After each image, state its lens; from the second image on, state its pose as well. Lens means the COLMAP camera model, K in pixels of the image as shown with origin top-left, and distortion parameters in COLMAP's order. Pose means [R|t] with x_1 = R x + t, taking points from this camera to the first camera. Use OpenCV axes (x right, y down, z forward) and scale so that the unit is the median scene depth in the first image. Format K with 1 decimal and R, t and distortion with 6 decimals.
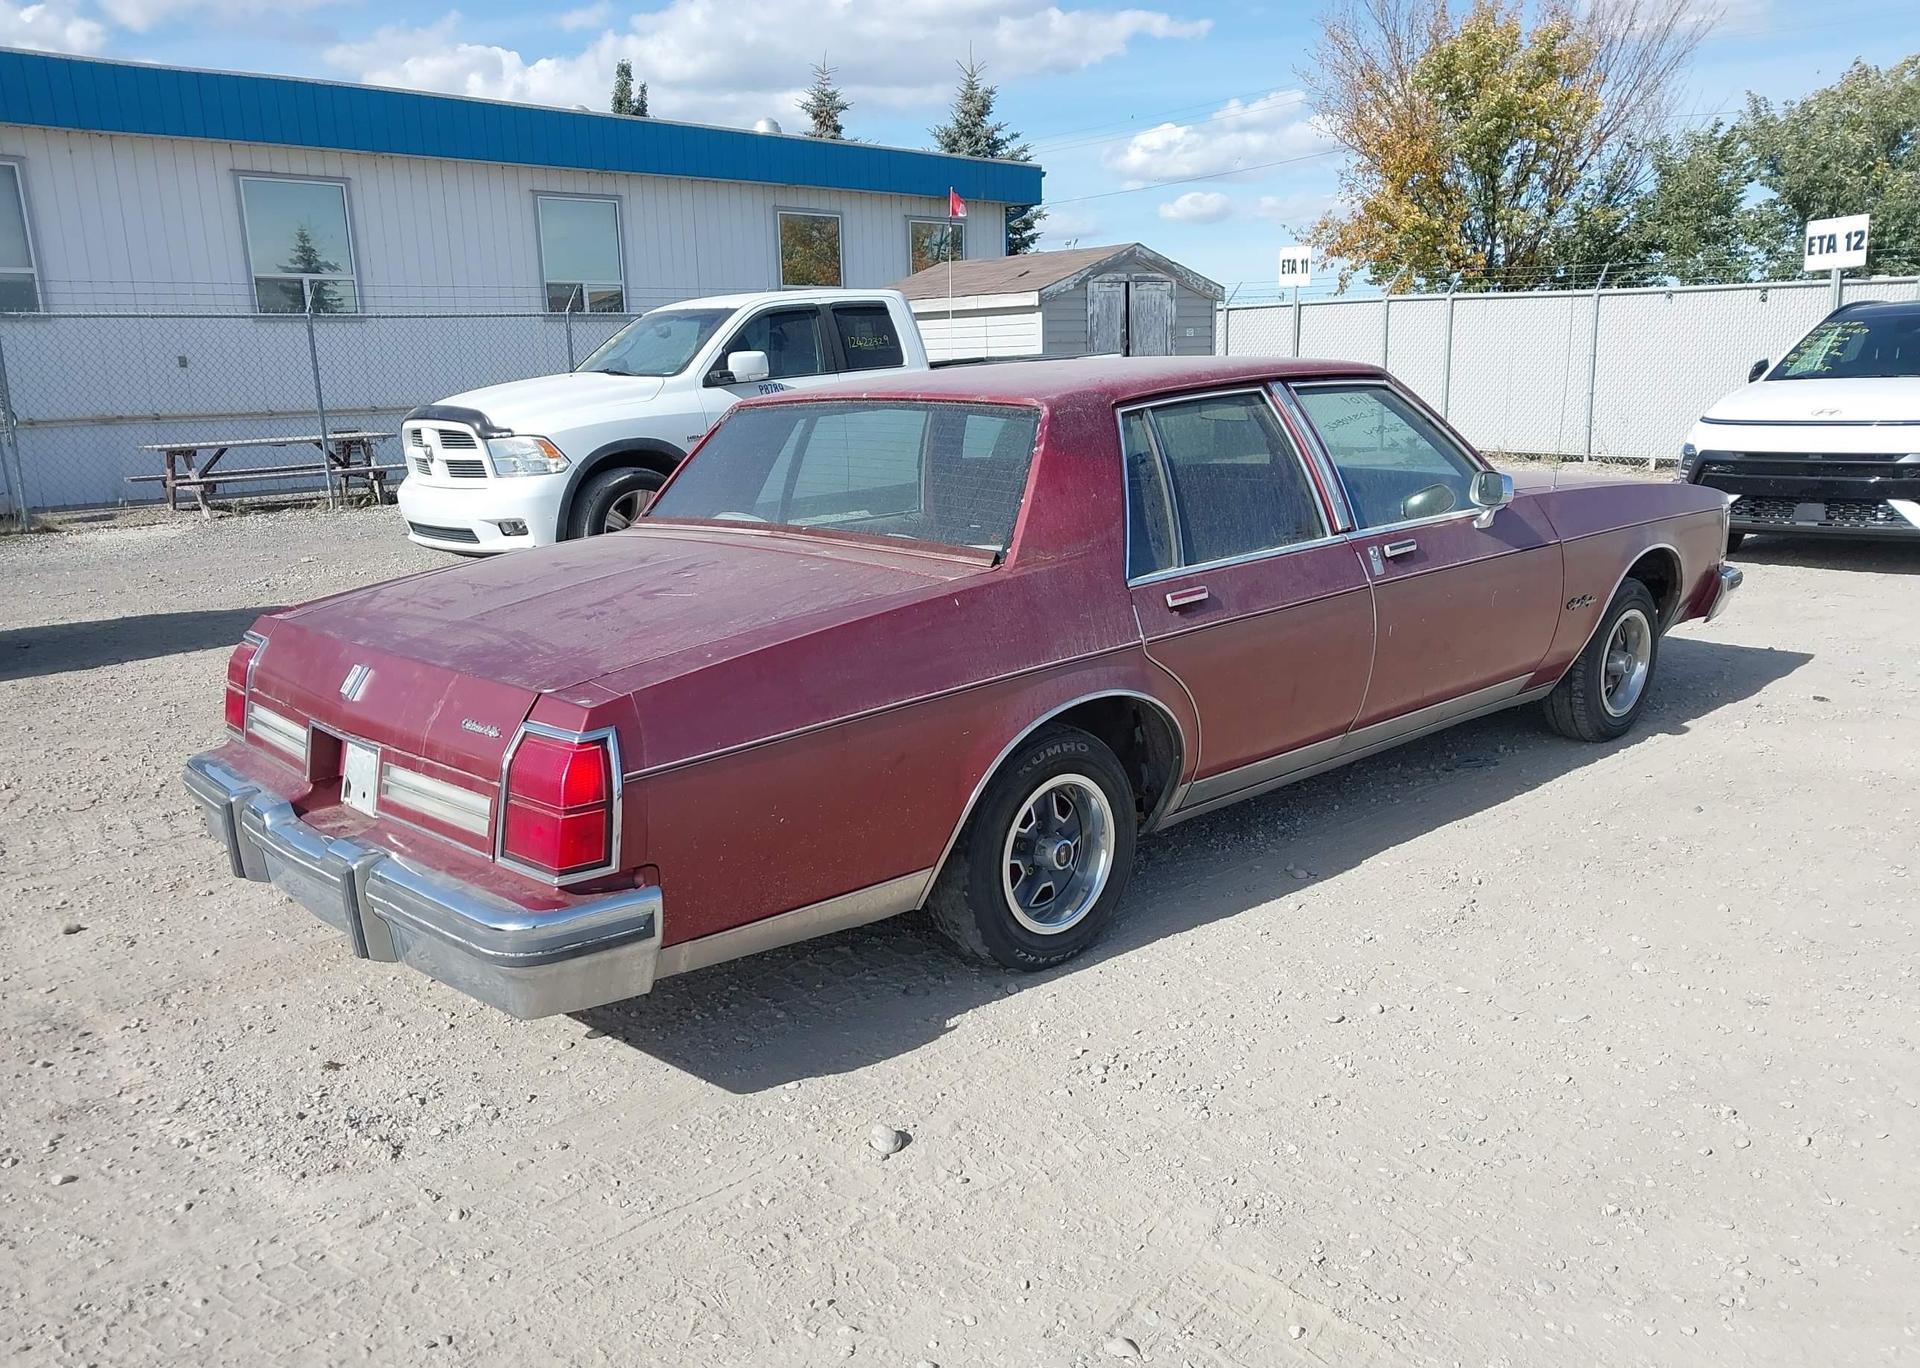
lens RADIAL K [[1527.6, 0, 964.9], [0, 1527.6, 752.2], [0, 0, 1]] dist [0.009931, -0.000303]
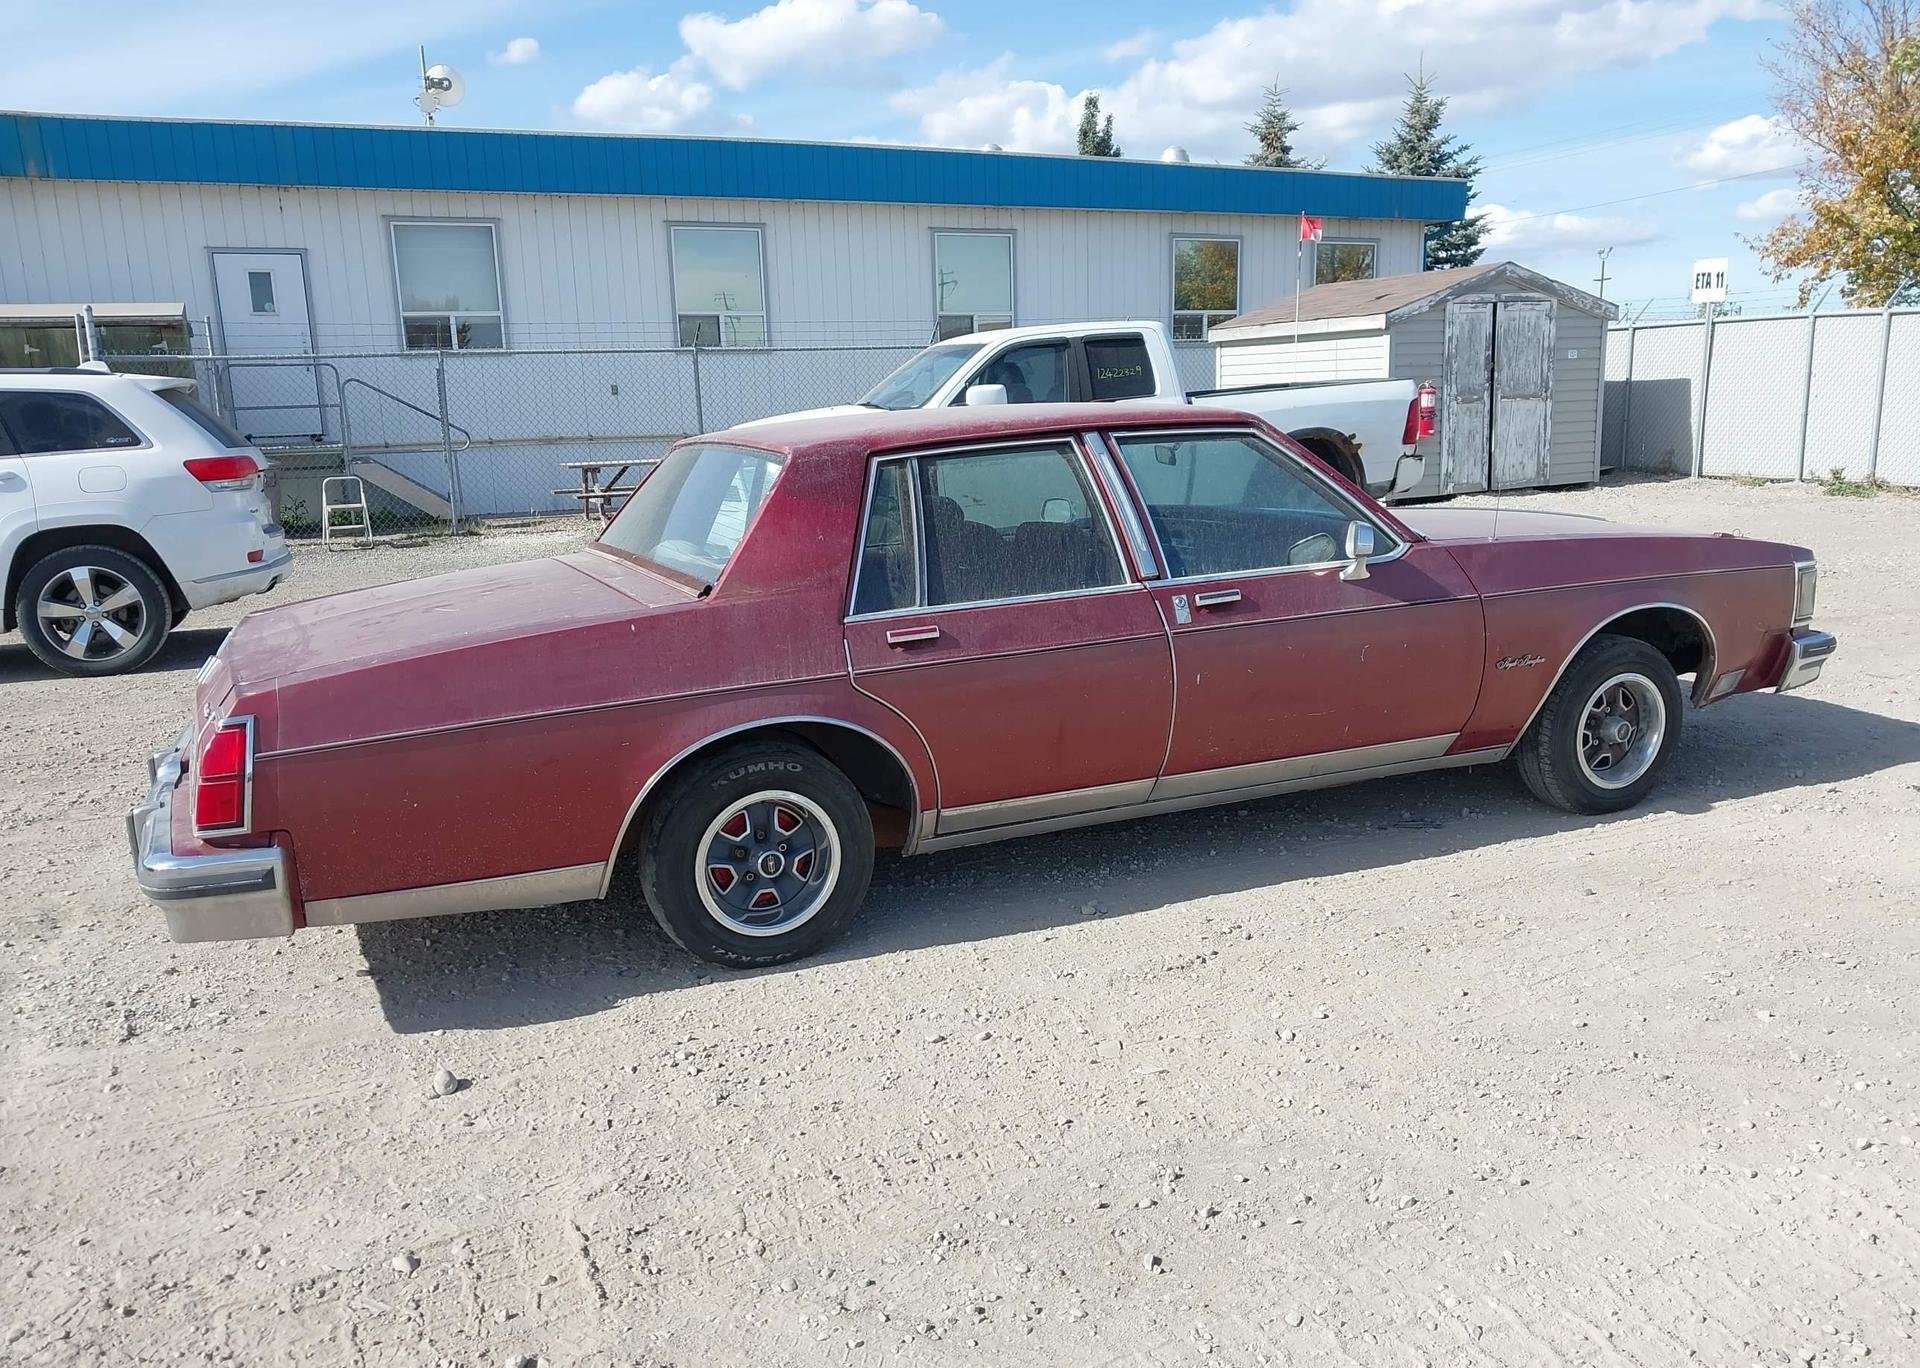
lens RADIAL K [[1527.6, 0, 964.9], [0, 1527.6, 752.2], [0, 0, 1]] dist [0.009931, -0.000303]
pose [[0.945267, 0.073202, -0.317980, 0.138582], [-0.076657, 0.997056, 0.001654, -0.006517], [0.317165, 0.022812, 0.948096, 0.000870]]
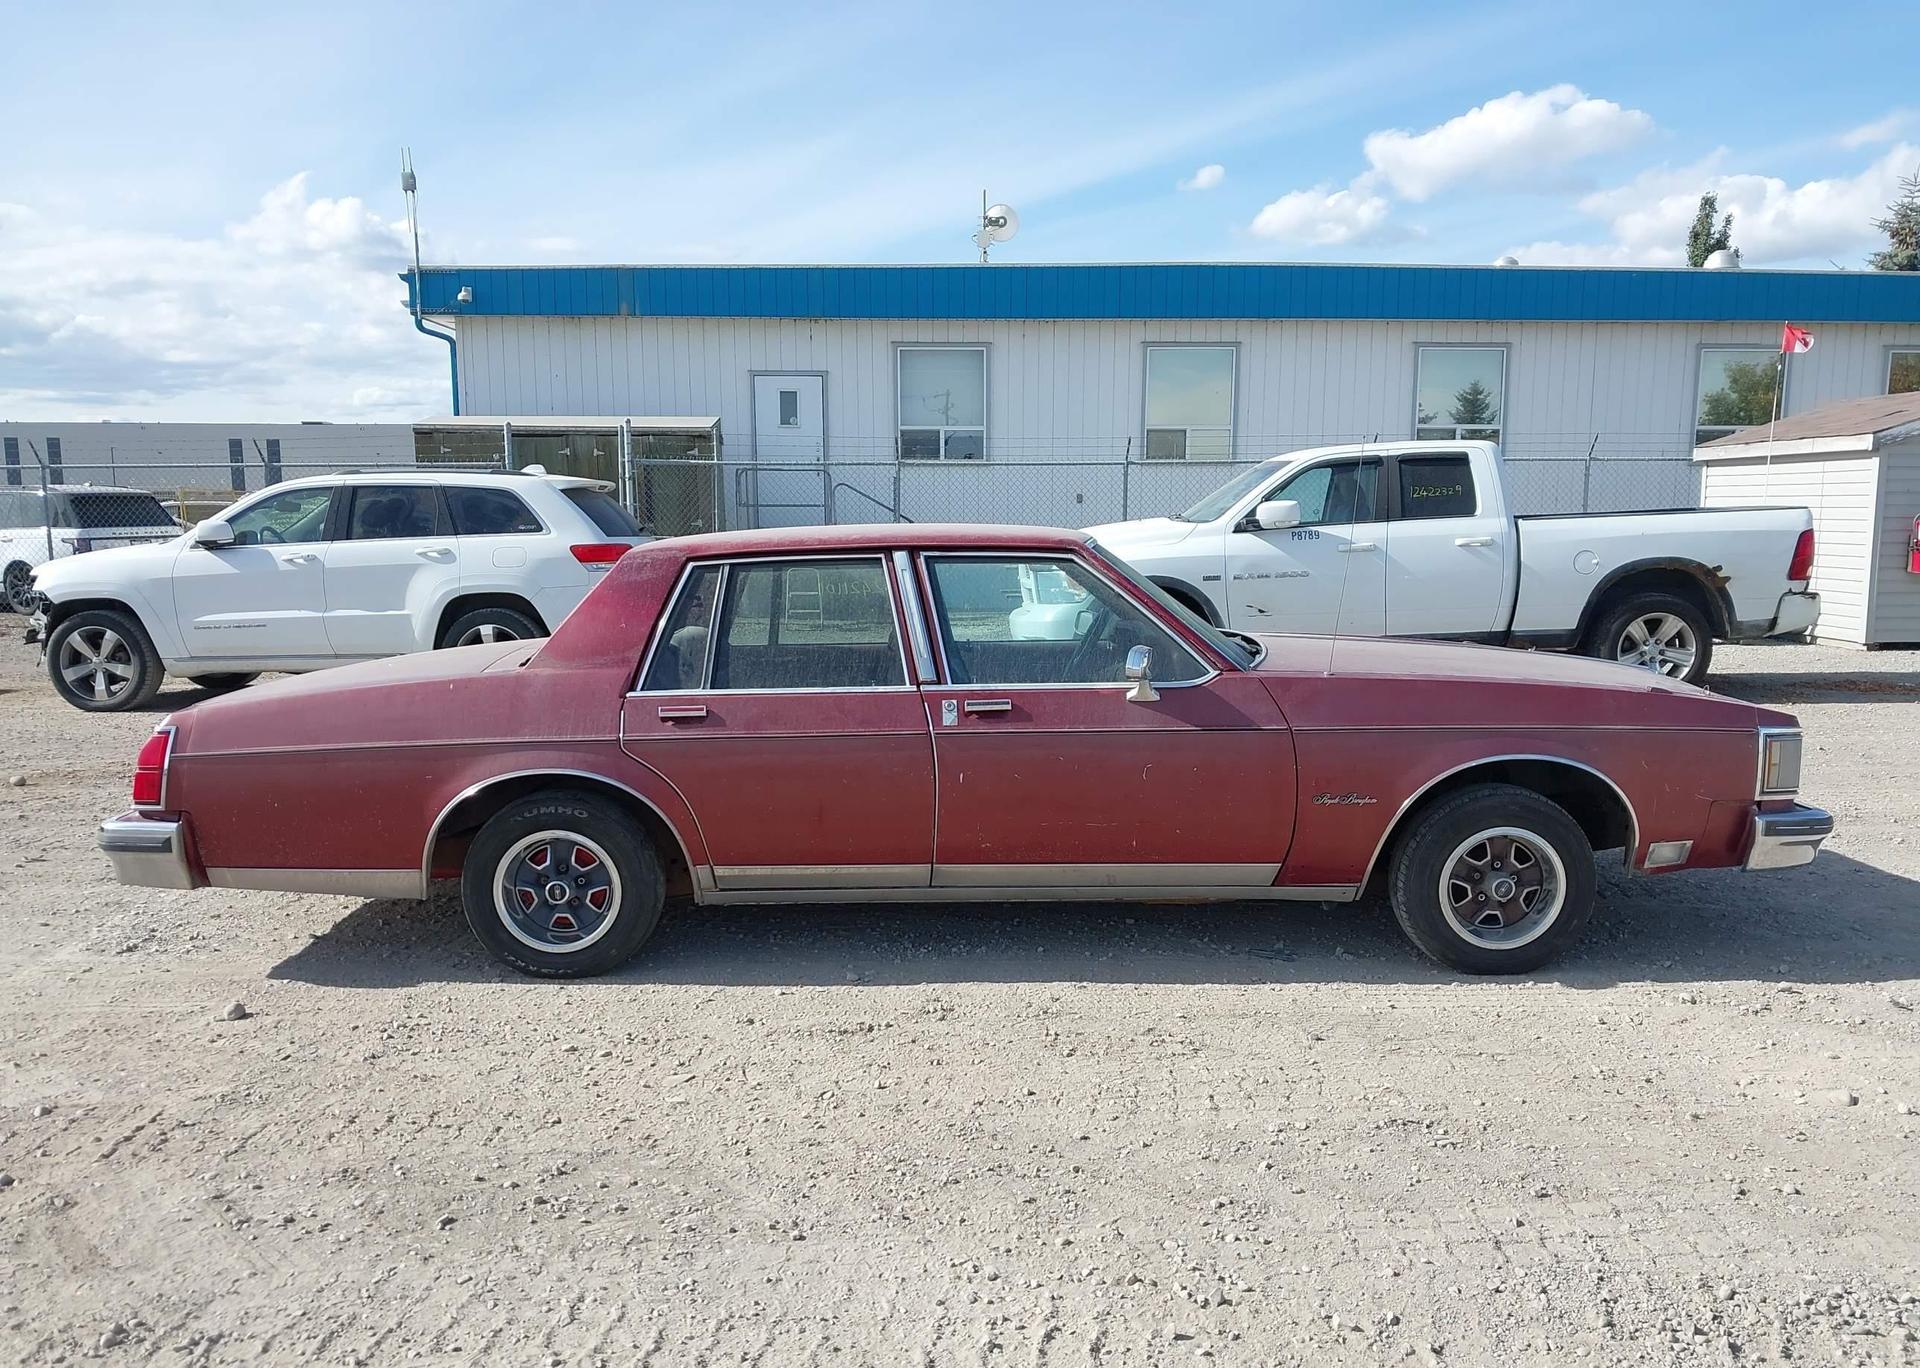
lens RADIAL K [[1527.6, 0, 964.9], [0, 1527.6, 752.2], [0, 0, 1]] dist [0.009931, -0.000303]
pose [[0.730459, 0.133168, -0.669847, 0.305918], [-0.187501, 0.982221, -0.009198, -0.026892], [0.656714, 0.132316, 0.742442, 0.059709]]
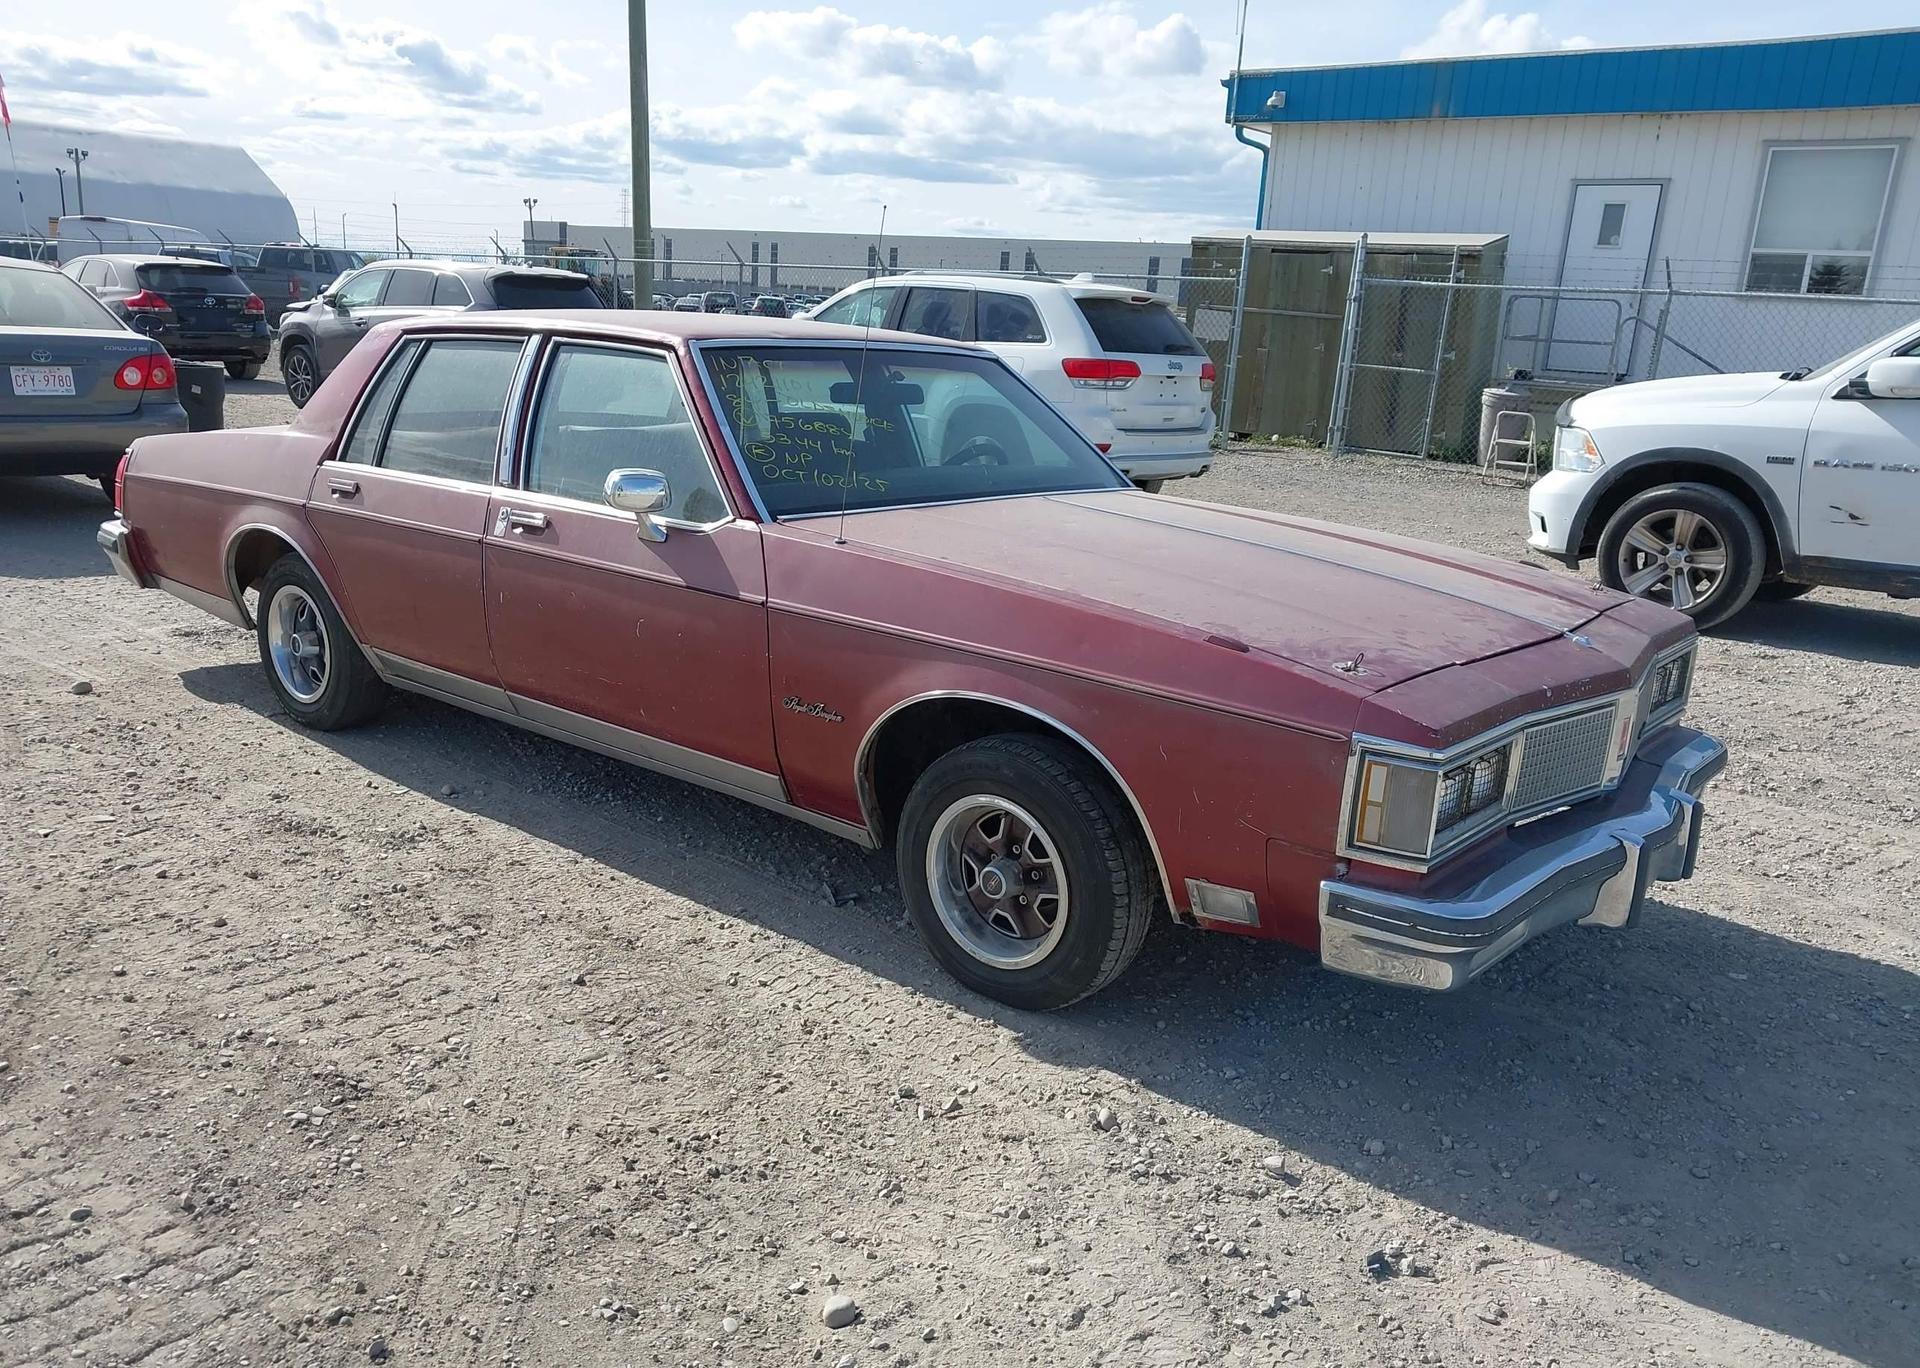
lens RADIAL K [[1527.6, 0, 964.9], [0, 1527.6, 752.2], [0, 0, 1]] dist [0.009931, -0.000303]
pose [[0.117379, 0.308052, -0.944101, 0.385533], [-0.304980, 0.915914, 0.260937, -0.101436], [0.945097, 0.257303, 0.201459, 0.338350]]
